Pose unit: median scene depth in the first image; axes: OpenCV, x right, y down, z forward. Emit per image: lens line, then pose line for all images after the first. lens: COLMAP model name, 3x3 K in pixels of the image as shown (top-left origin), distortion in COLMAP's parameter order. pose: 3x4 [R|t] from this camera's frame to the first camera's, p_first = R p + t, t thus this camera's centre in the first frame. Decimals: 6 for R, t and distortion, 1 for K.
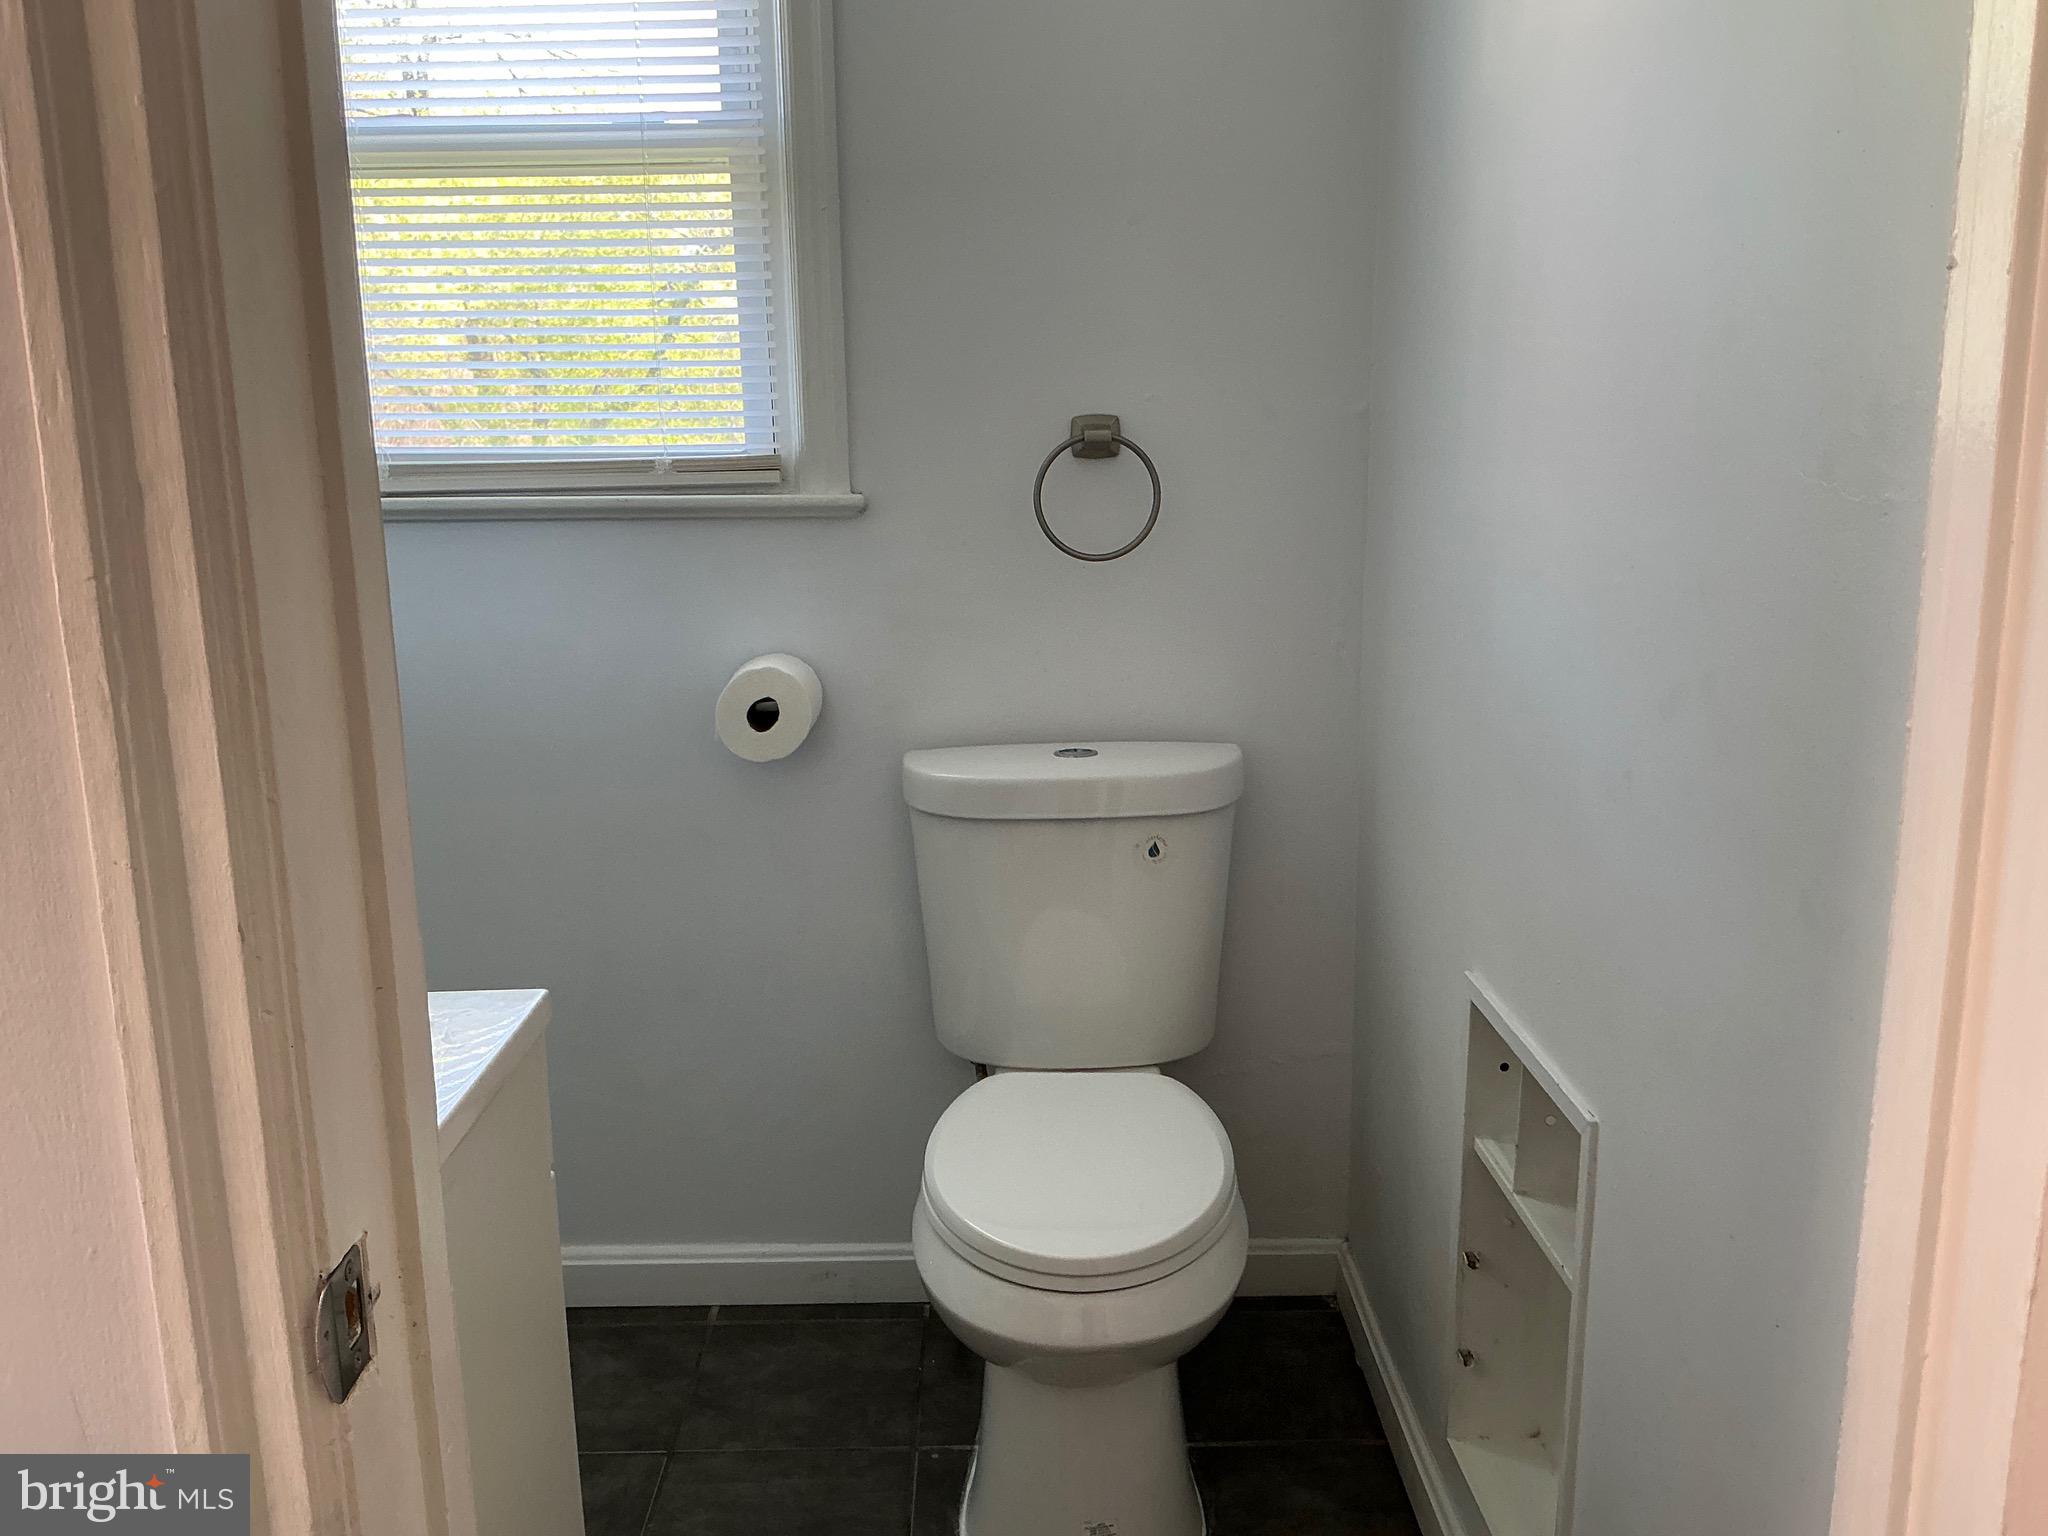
lens RADIAL K [[1694.8, 0, 1020.6], [0, 1694.8, 764.1], [0, 0, 1]] dist [0.163443, -0.332403]
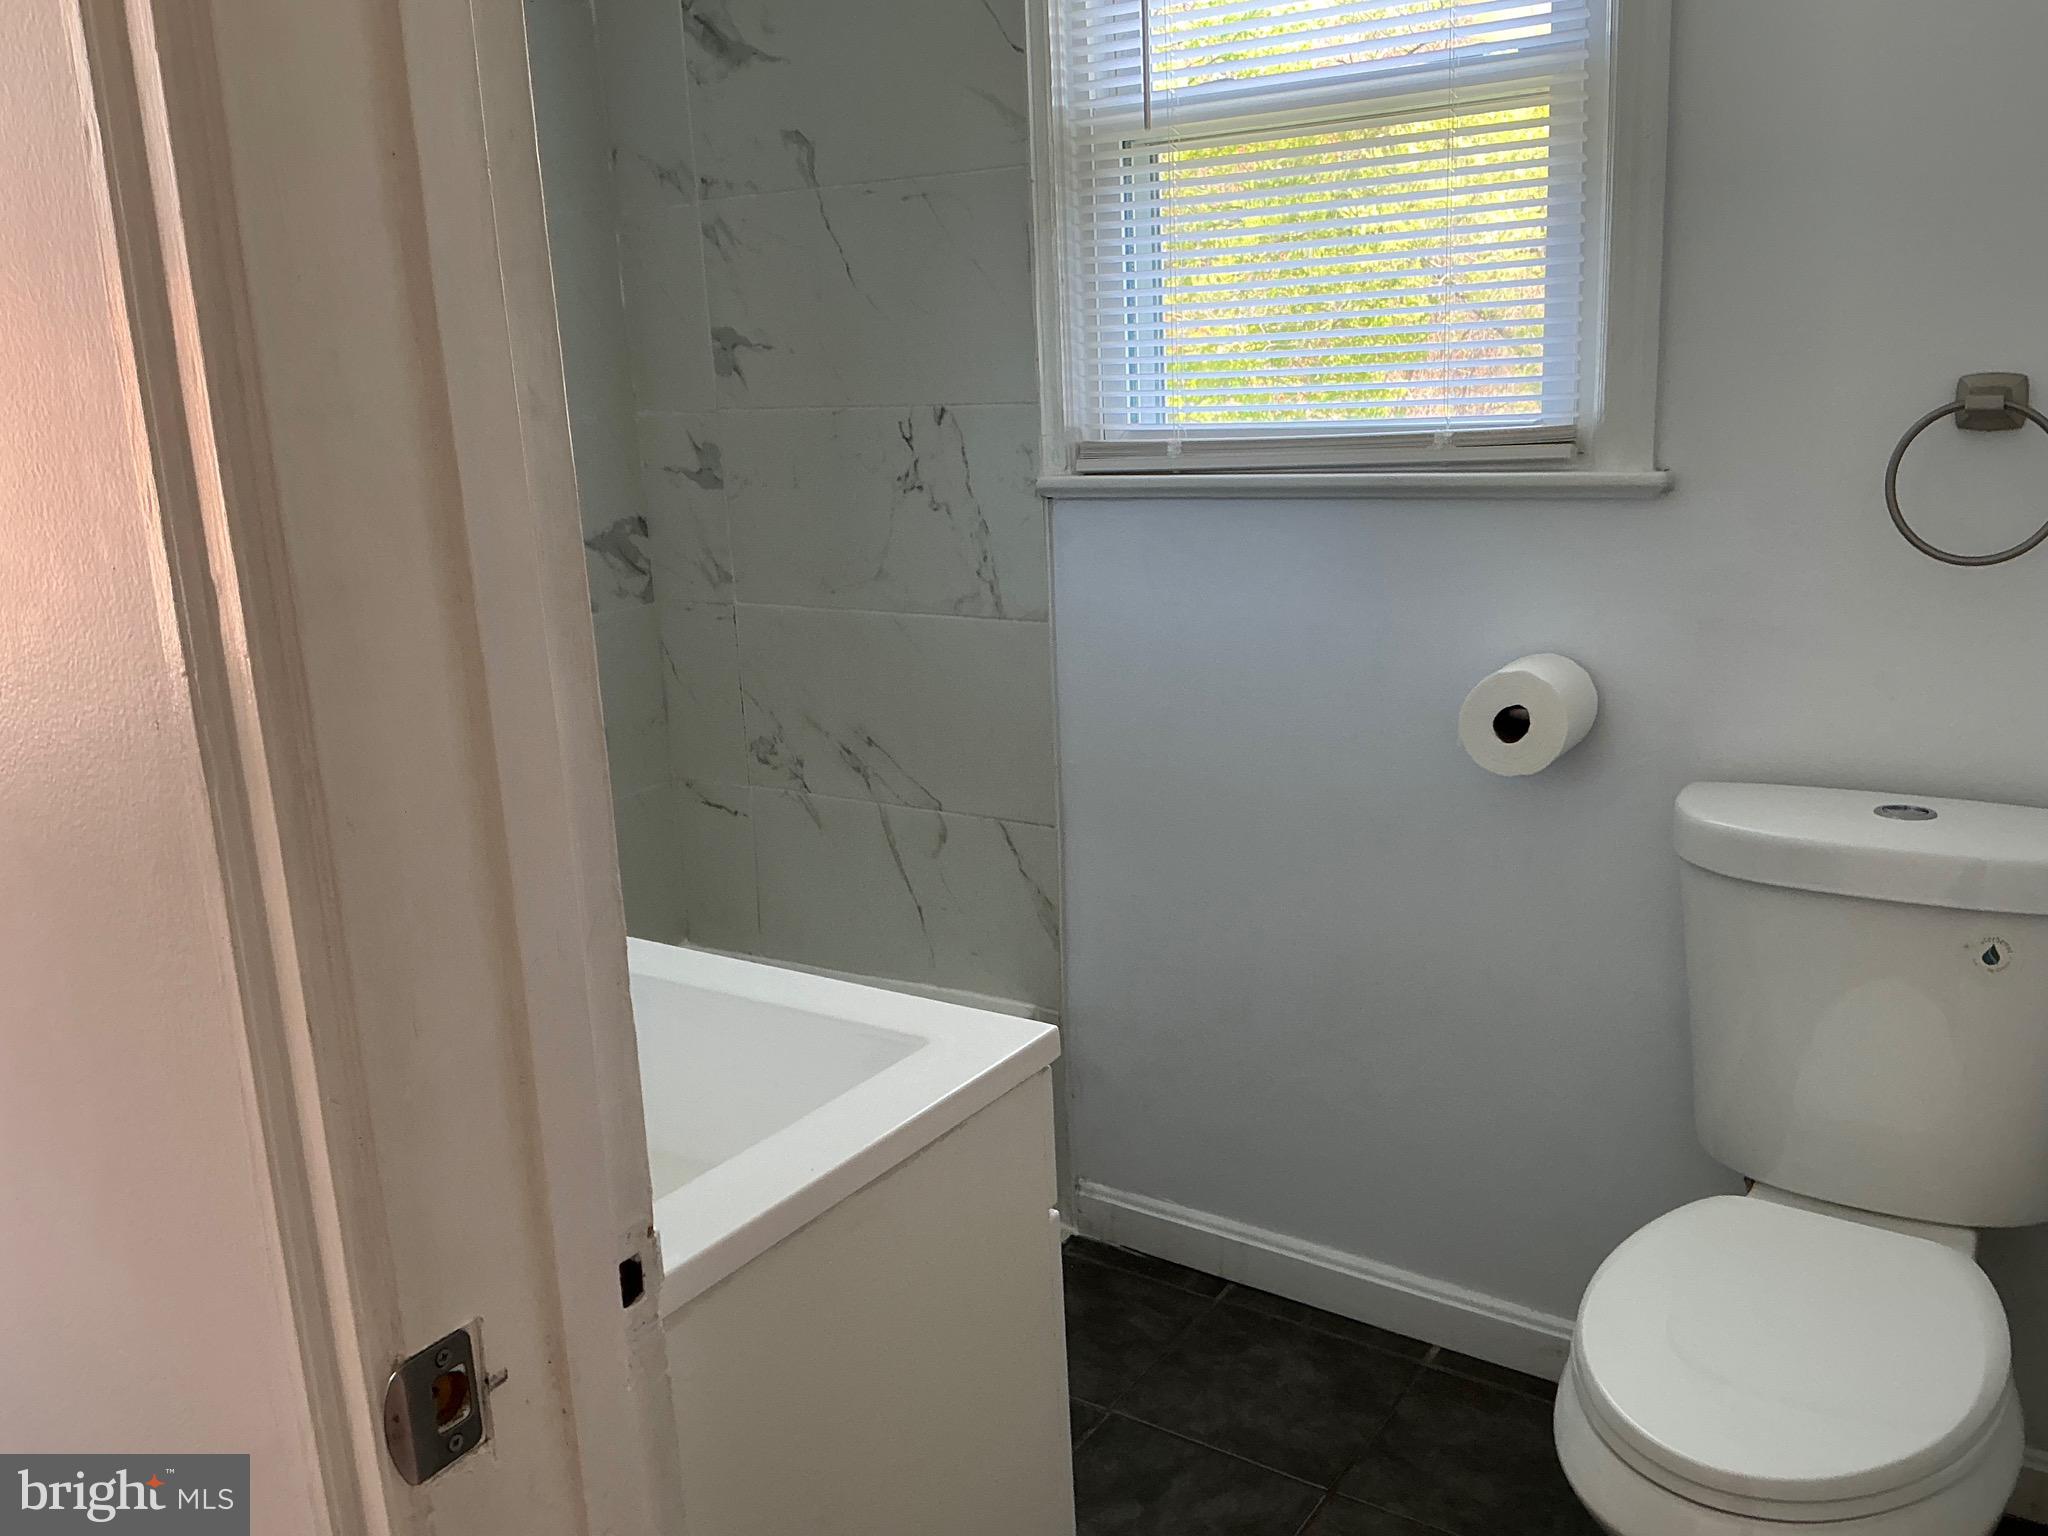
lens RADIAL K [[1694.8, 0, 1020.6], [0, 1694.8, 764.1], [0, 0, 1]] dist [0.163443, -0.332403]
pose [[0.824431, 0.111377, -0.554896, 0.132232], [-0.086561, 0.993724, 0.070849, -0.048493], [0.559304, -0.010378, 0.828898, 0.117373]]
